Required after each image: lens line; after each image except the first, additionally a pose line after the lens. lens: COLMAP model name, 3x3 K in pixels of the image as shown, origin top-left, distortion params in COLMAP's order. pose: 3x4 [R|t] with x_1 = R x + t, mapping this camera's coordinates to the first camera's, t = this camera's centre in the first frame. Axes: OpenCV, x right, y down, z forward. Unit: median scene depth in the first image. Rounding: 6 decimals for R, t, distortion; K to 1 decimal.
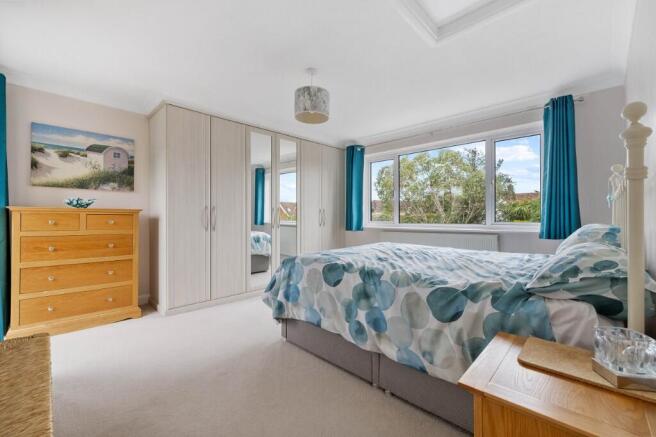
lens RADIAL K [[272.4, 0, 328.0], [0, 272.4, 218.5], [0, 0, 1]] dist [-0.000942, -0.000114]
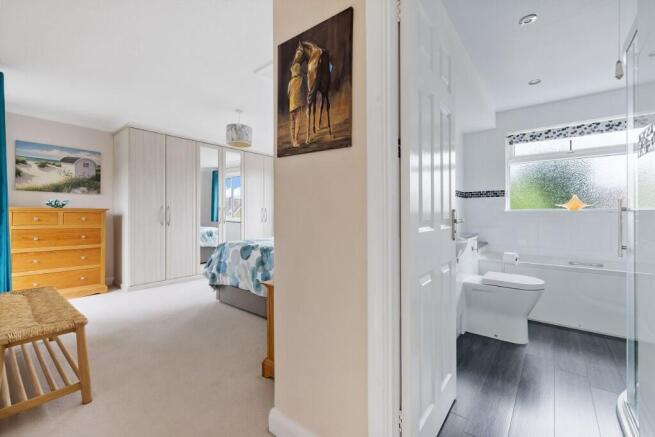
lens RADIAL K [[277.9, 0, 328.4], [0, 277.9, 214.7], [0, 0, 1]] dist [0.000496, 0.000311]
pose [[0.995173, -0.000344, 0.098133, 0.229128], [0.000778, 0.999990, -0.004392, 0.001271], [-0.098130, 0.004447, 0.995164, -0.423052]]
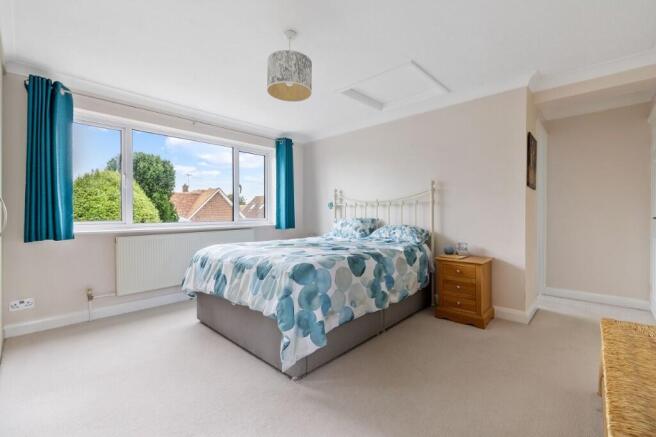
lens RADIAL K [[284.6, 0, 328.0], [0, 284.6, 218.5], [0, 0, 1]] dist [-0.000064, -0.000035]
pose [[-0.018413, -0.013915, 0.999734, -0.809732], [0.005421, 0.999887, 0.014017, -0.005521], [-0.999816, 0.005678, -0.018336, 0.804794]]
